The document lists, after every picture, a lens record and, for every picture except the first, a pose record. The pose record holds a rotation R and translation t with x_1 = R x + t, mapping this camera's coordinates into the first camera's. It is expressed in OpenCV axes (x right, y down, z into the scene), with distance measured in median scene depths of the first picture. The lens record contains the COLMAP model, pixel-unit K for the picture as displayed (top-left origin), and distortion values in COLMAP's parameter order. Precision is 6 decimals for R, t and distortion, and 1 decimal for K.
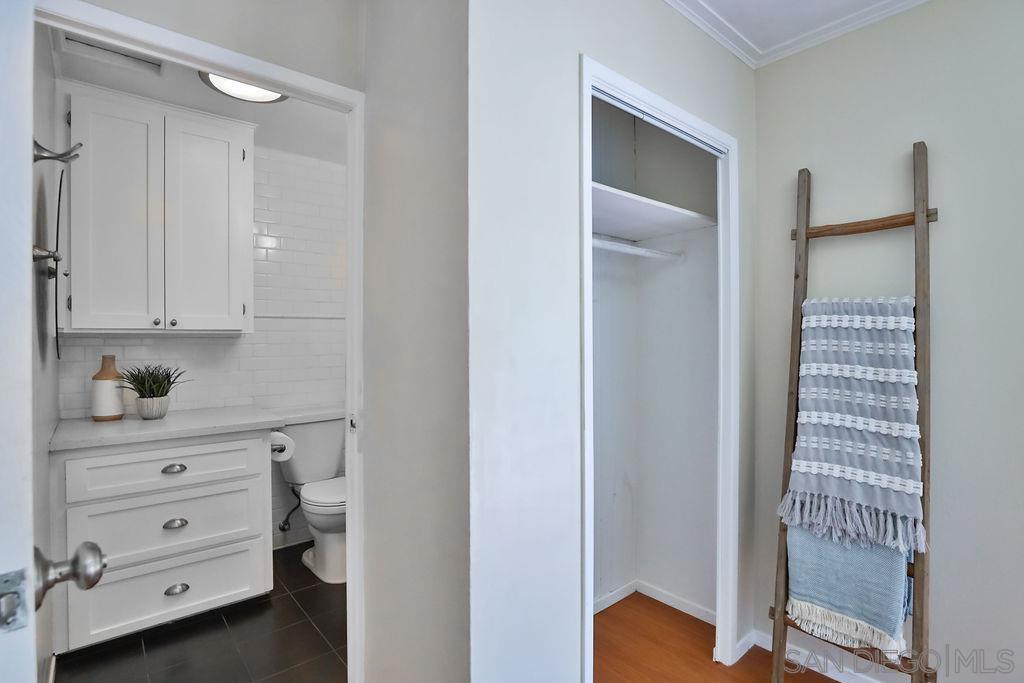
lens RADIAL K [[493.0, 0, 519.3], [0, 493.0, 343.3], [0, 0, 1]] dist [-0.045886, 0.010302]
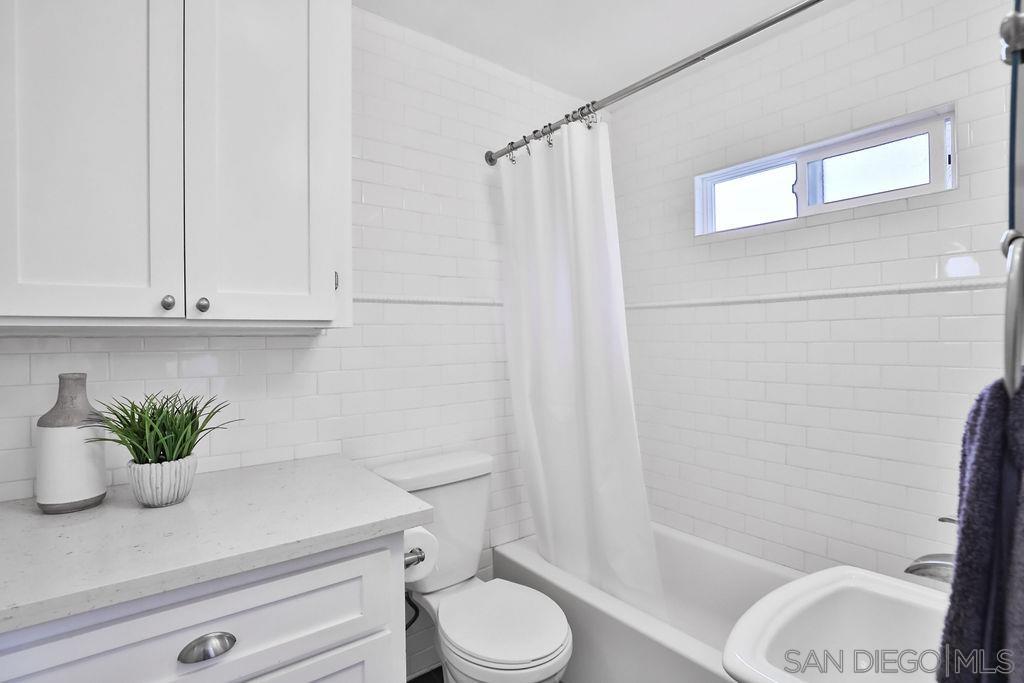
lens RADIAL K [[493.0, 0, 519.2], [0, 493.0, 341.1], [0, 0, 1]] dist [-0.045886, 0.010302]
pose [[0.998679, -0.003319, -0.051278, -0.382688], [0.003401, 0.999993, 0.001507, -0.006868], [0.051273, -0.001680, 0.998683, 0.542316]]
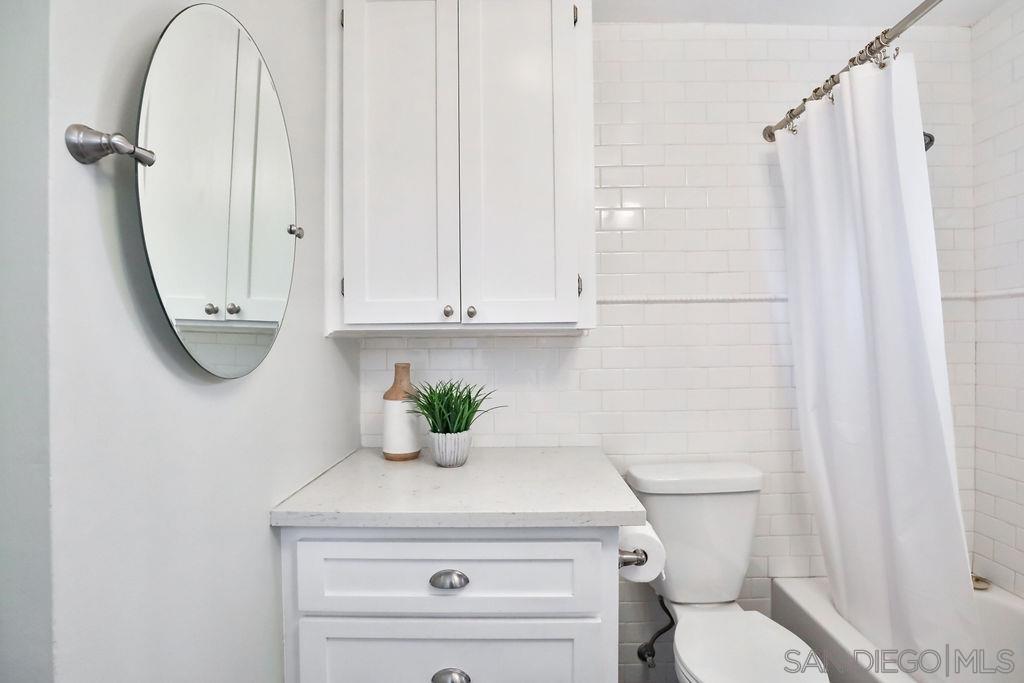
lens RADIAL K [[493.0, 0, 516.9], [0, 493.0, 341.7], [0, 0, 1]] dist [-0.045886, 0.010302]
pose [[0.747962, 0.000635, -0.663741, -0.270296], [-0.000654, 1.000000, 0.000220, -0.006116], [0.663741, 0.000270, 0.747962, 0.583395]]
